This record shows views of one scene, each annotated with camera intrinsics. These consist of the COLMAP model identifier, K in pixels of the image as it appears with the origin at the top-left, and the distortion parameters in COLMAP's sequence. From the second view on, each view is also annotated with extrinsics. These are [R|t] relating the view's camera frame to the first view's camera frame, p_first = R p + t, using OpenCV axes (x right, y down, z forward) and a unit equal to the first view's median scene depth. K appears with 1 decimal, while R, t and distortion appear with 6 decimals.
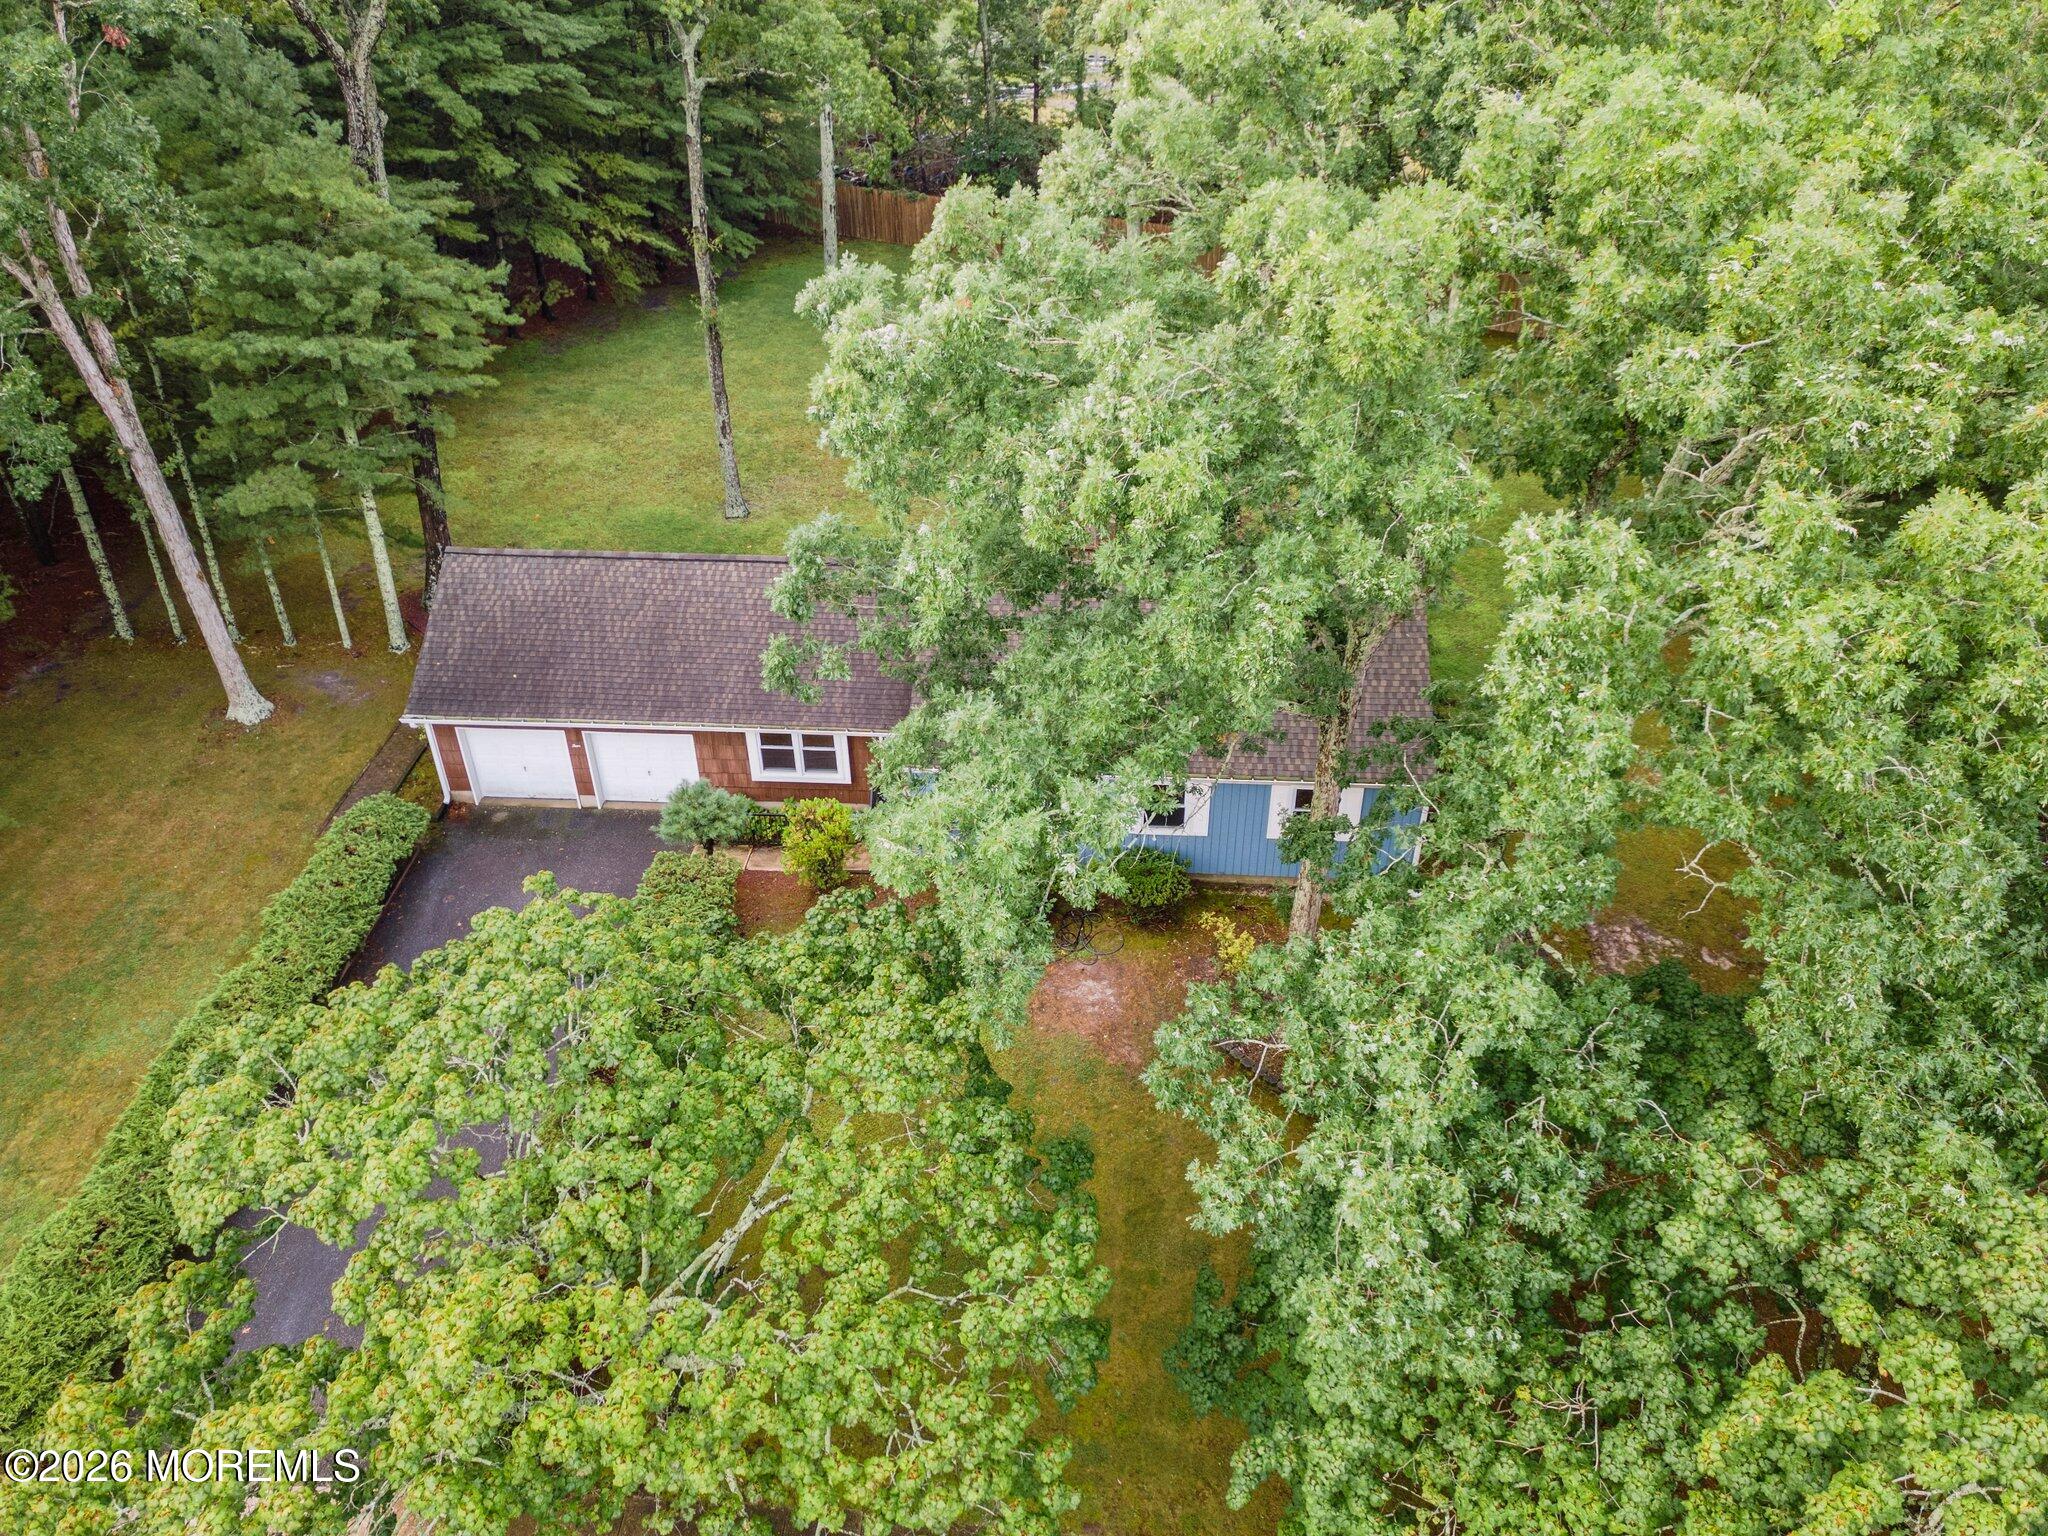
lens RADIAL K [[1502.8, 0, 1024.0], [0, 1502.8, 768.0], [0, 0, 1]] dist [0.025295, 0.049279]
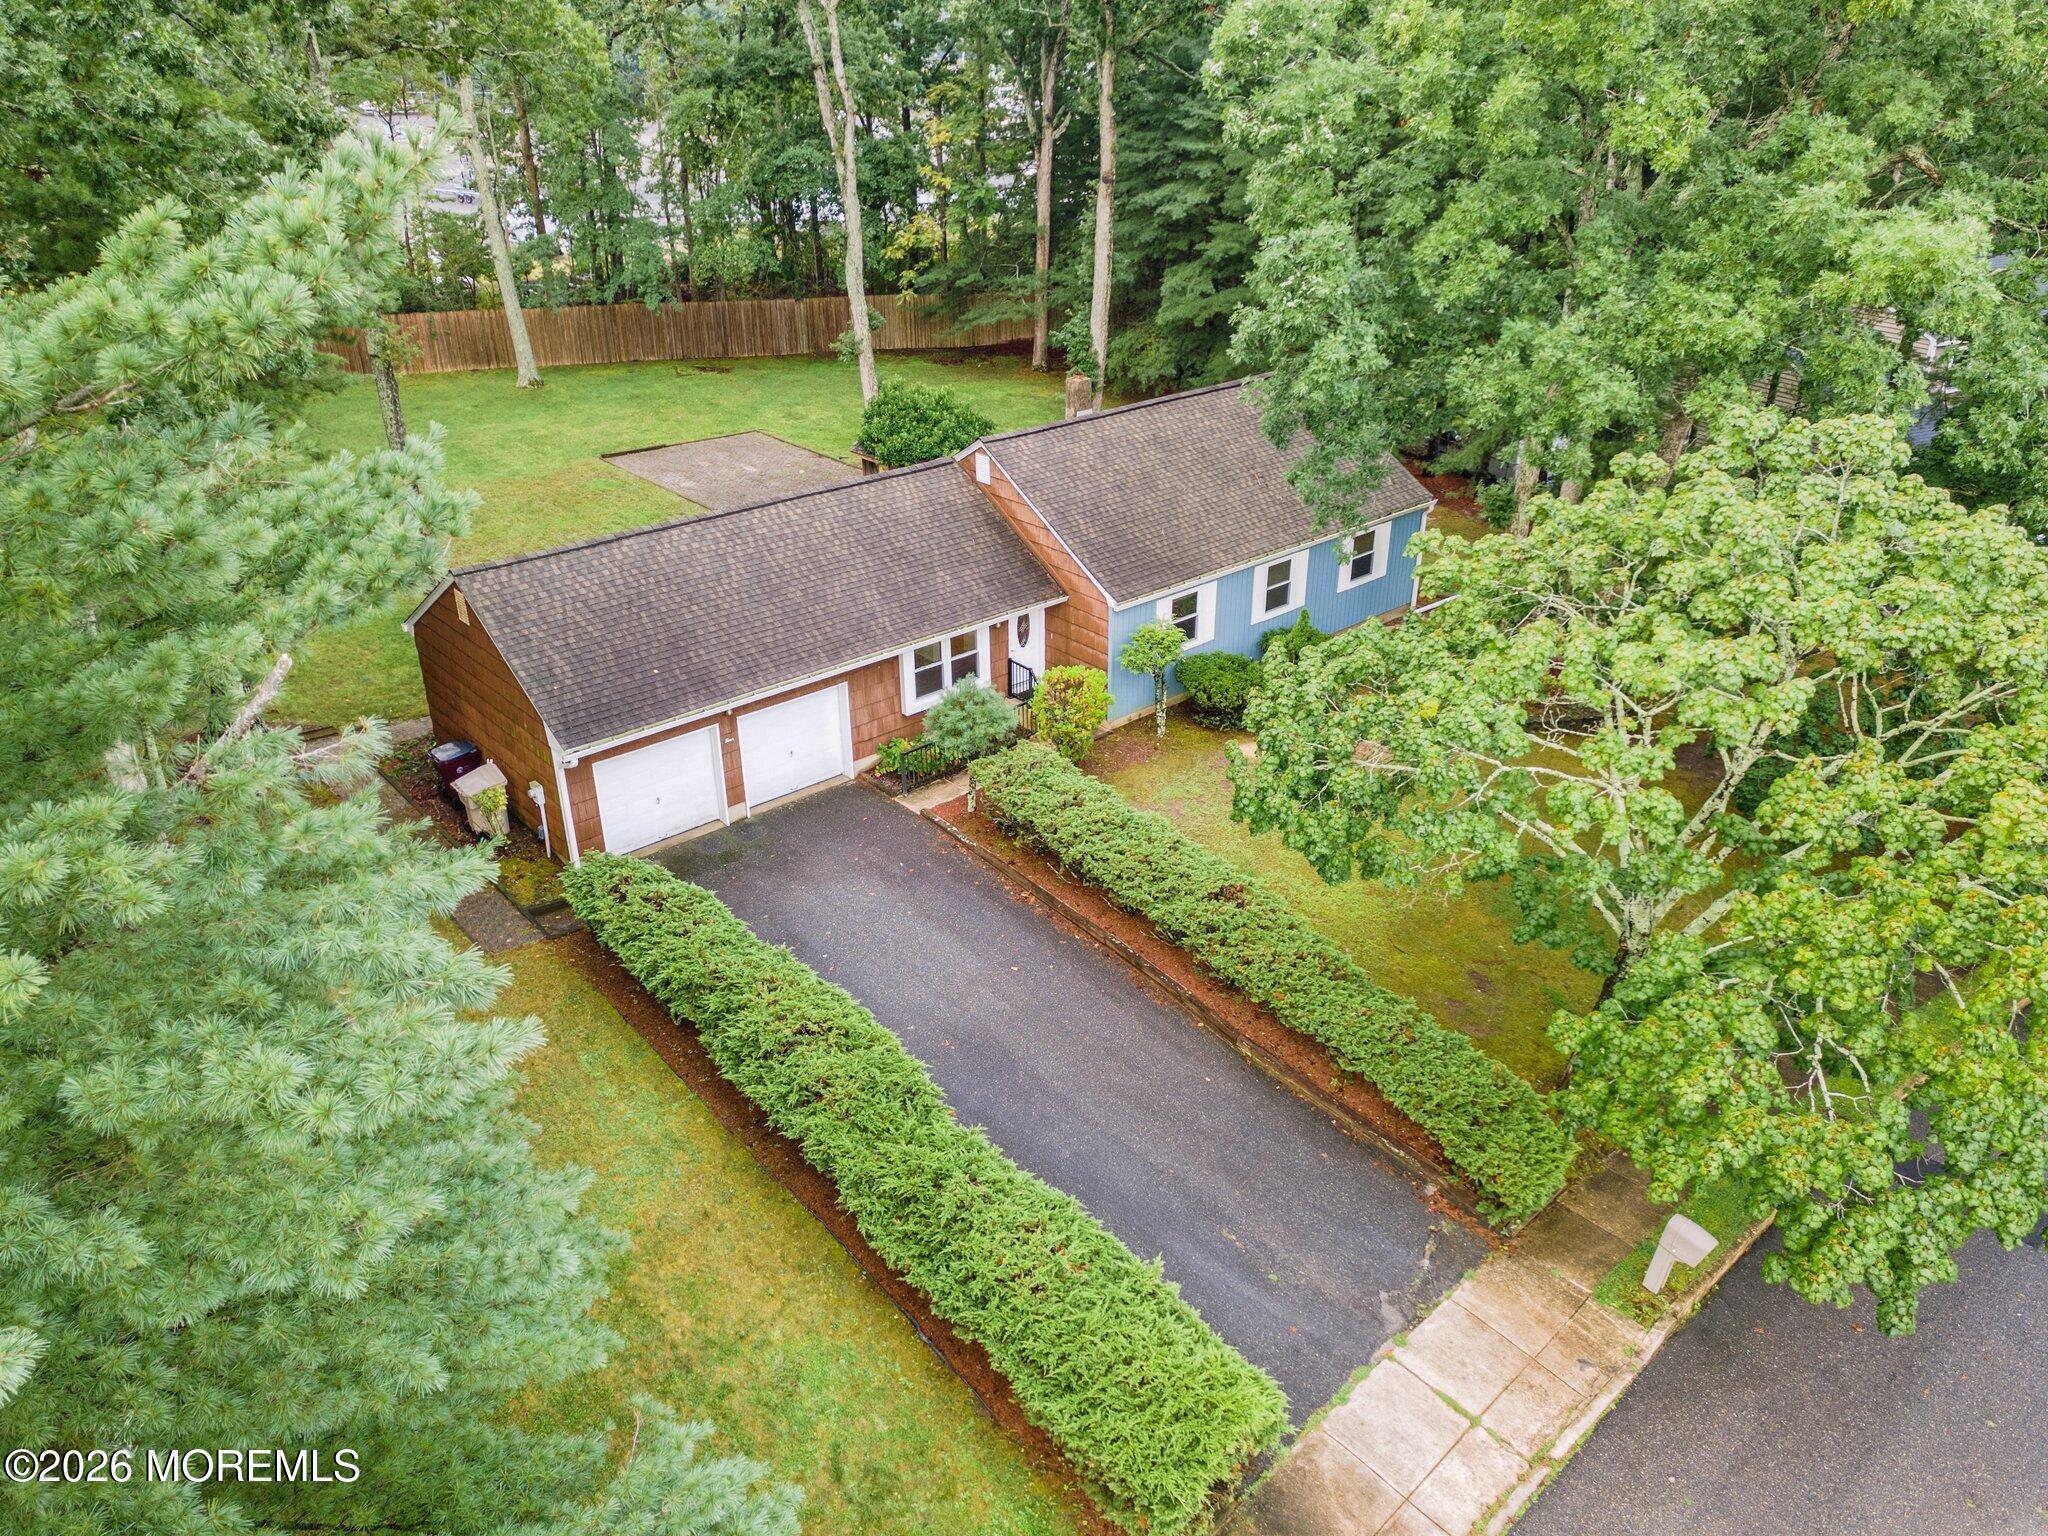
lens RADIAL K [[1502.8, 0, 1024.0], [0, 1502.8, 768.0], [0, 0, 1]] dist [0.025295, 0.049279]
pose [[0.707982, -0.315846, 0.631667, -0.712019], [0.404867, 0.914369, 0.003421, 0.062459], [-0.578658, 0.253319, 0.775232, 0.270798]]
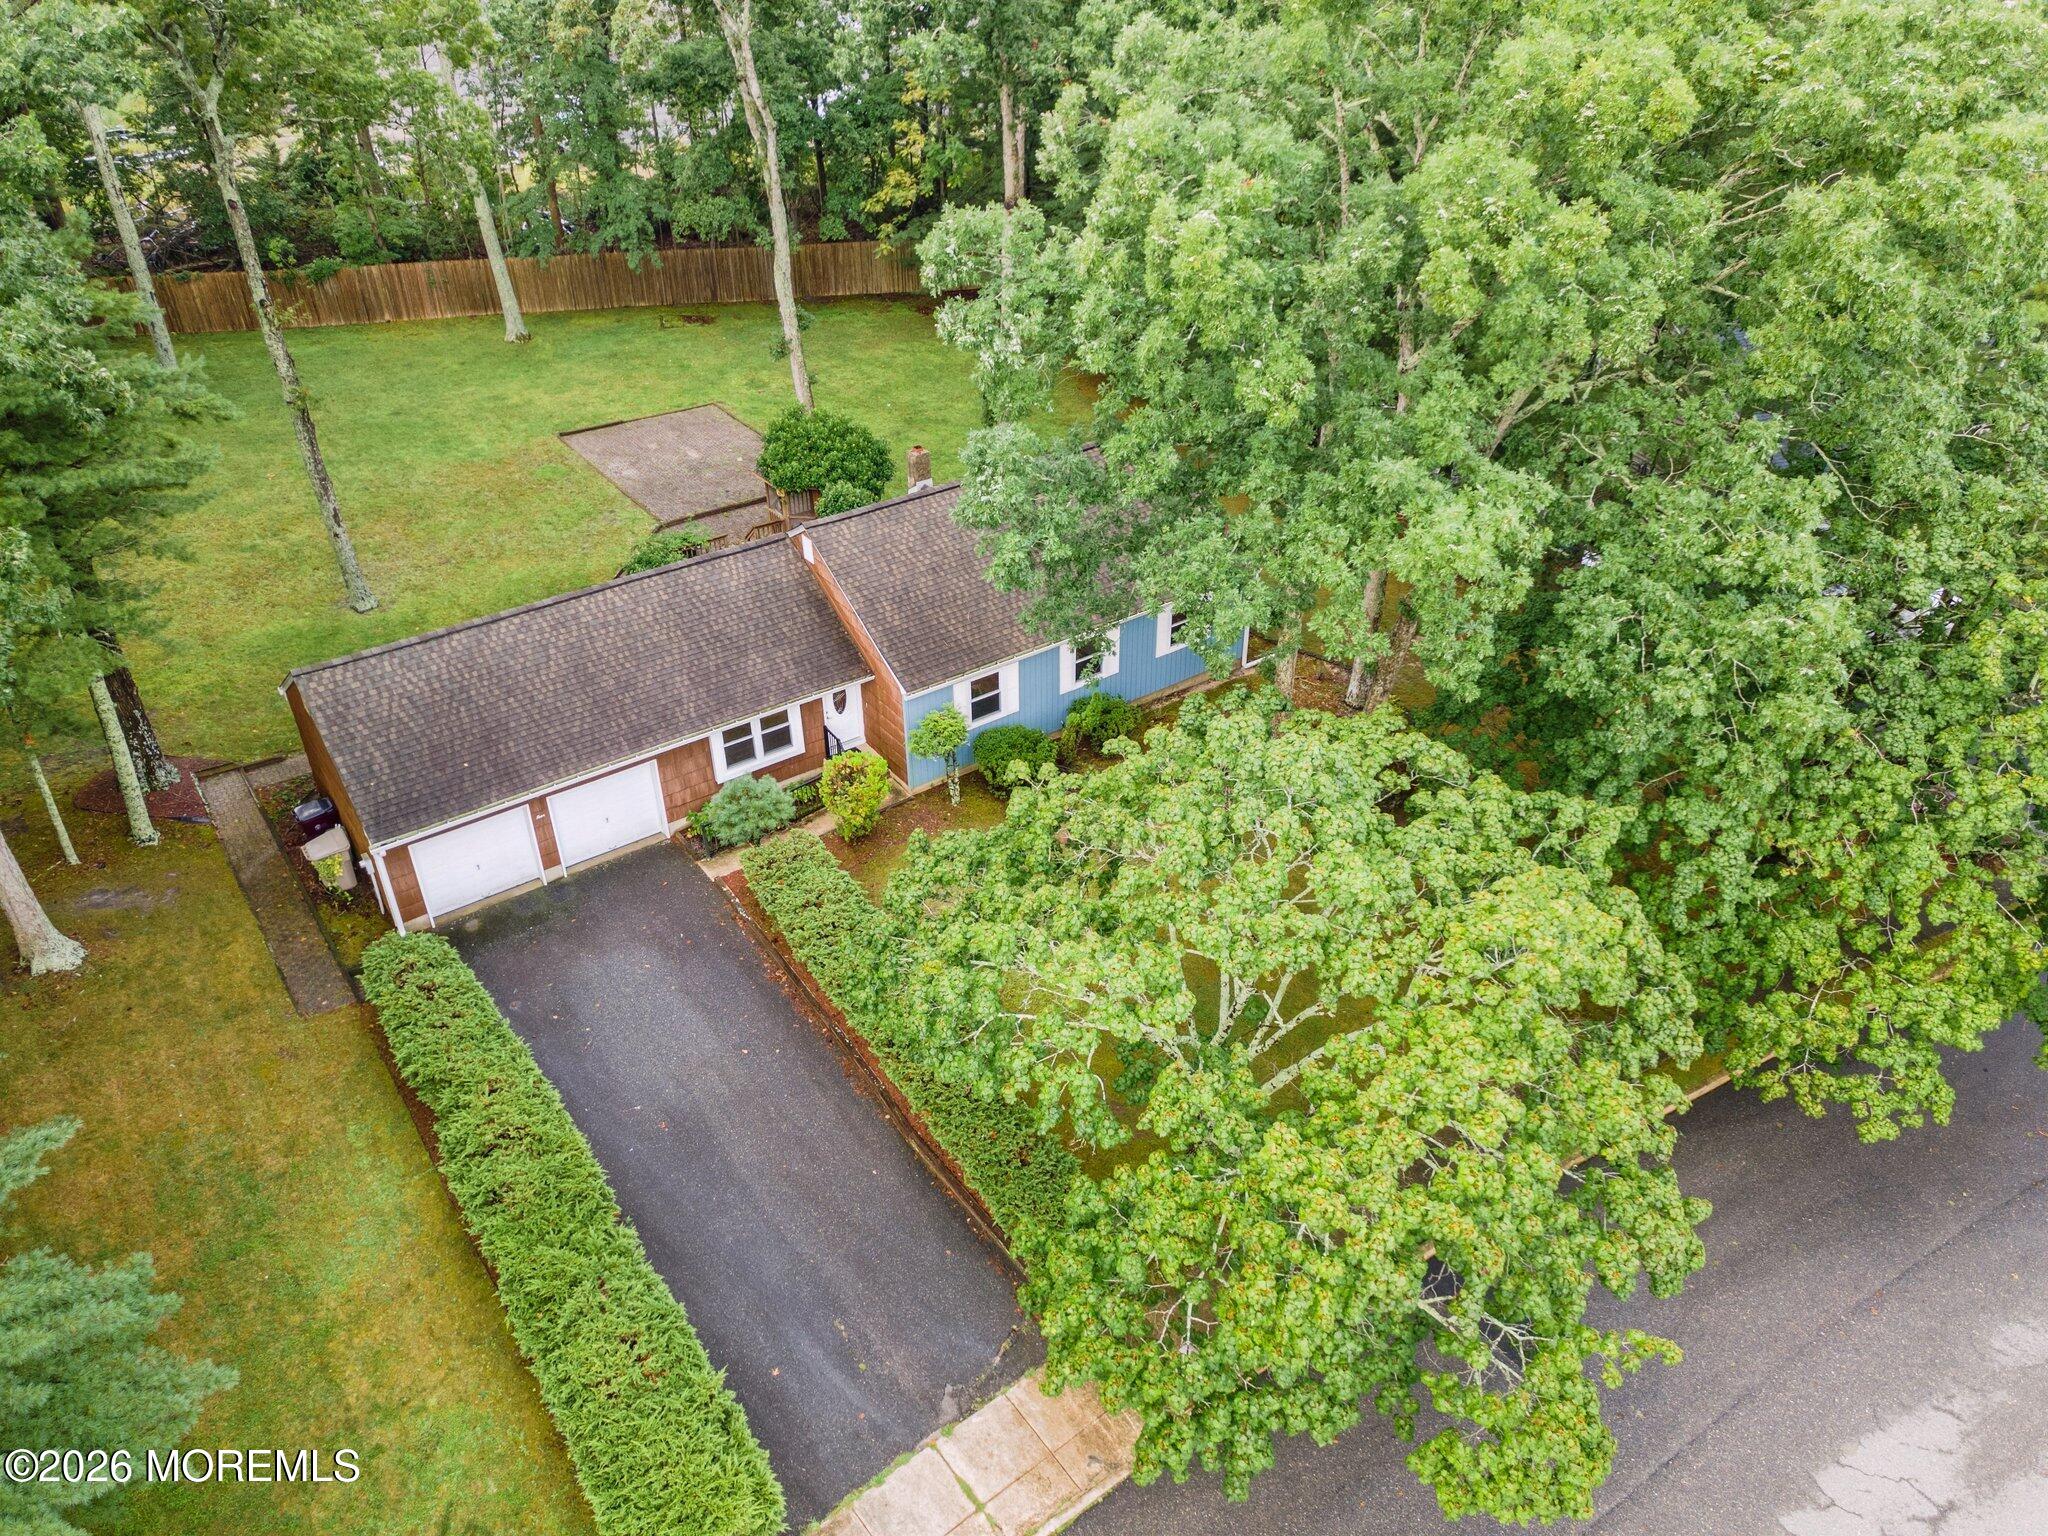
lens RADIAL K [[1508.6, 0, 1024.0], [0, 1508.6, 768.0], [0, 0, 1]] dist [0.007686, 0.083598]
pose [[0.771070, -0.351390, 0.531014, -0.558945], [0.366339, 0.926913, 0.081419, -0.008938], [-0.520814, 0.131751, 0.843442, 0.036915]]
